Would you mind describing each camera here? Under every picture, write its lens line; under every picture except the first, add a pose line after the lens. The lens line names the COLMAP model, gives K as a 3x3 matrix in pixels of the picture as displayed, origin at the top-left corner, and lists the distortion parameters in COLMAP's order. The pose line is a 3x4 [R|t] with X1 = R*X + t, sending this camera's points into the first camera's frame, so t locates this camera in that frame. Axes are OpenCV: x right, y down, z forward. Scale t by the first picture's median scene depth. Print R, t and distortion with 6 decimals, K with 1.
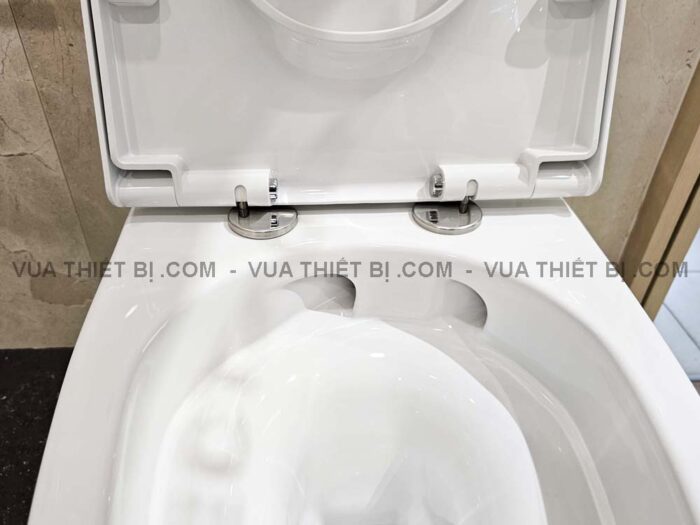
lens RADIAL K [[560.6, 0, 334.1], [0, 560.6, 276.4], [0, 0, 1]] dist [0.009249, -0.008447]
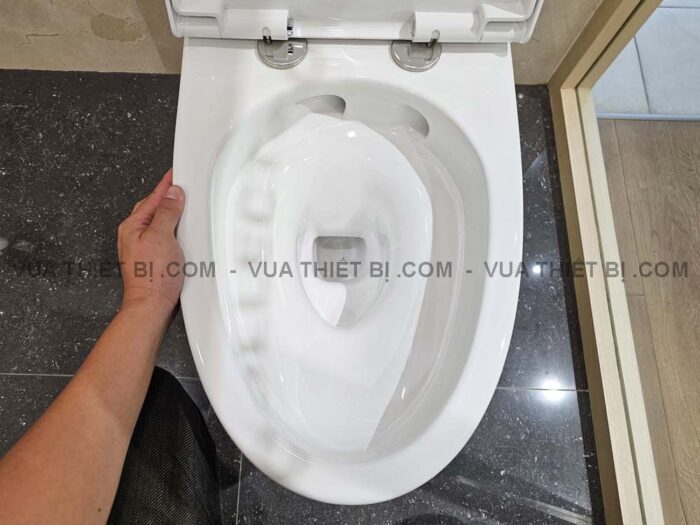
lens RADIAL K [[524.4, 0, 326.8], [0, 524.4, 264.5], [0, 0, 1]] dist [-0.000411, -0.004525]
pose [[0.997777, 0.065702, -0.011124, 0.033365], [-0.047763, 0.821550, 0.568132, -0.406945], [0.046466, -0.566338, 0.822862, -0.372043]]
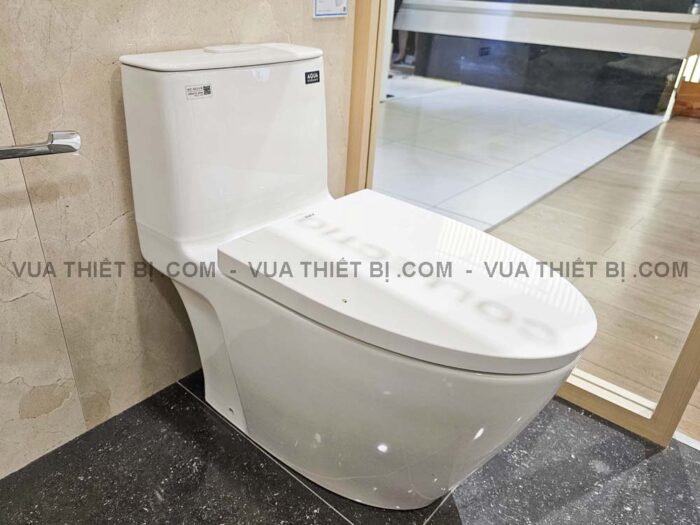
lens RADIAL K [[524.4, 0, 326.8], [0, 524.4, 264.5], [0, 0, 1]] dist [-0.000411, -0.004525]
pose [[0.695620, -0.316936, 0.644721, -1.258895], [0.411043, 0.911604, 0.004639, 0.002295], [-0.589201, 0.261781, 0.764404, -0.563751]]
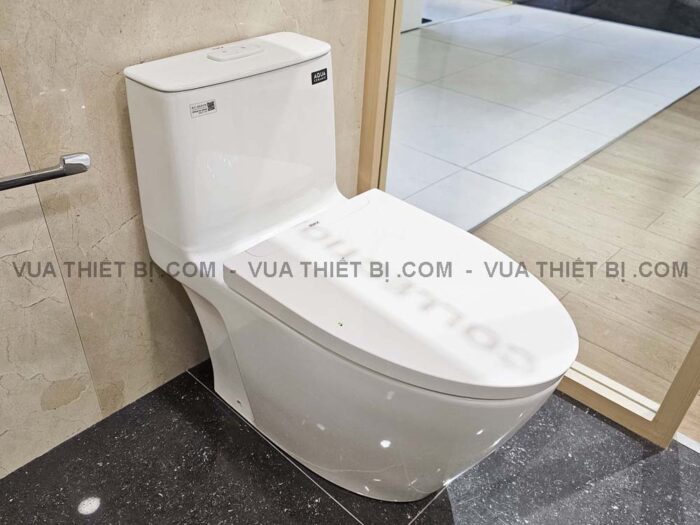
lens RADIAL K [[593.7, 0, 329.8], [0, 593.7, 284.6], [0, 0, 1]] dist [0.004576, -0.006968]
pose [[0.724658, -0.387076, 0.570125, -1.304358], [0.399019, 0.910223, 0.110806, -0.200023], [-0.561831, 0.147194, 0.814051, -0.900975]]
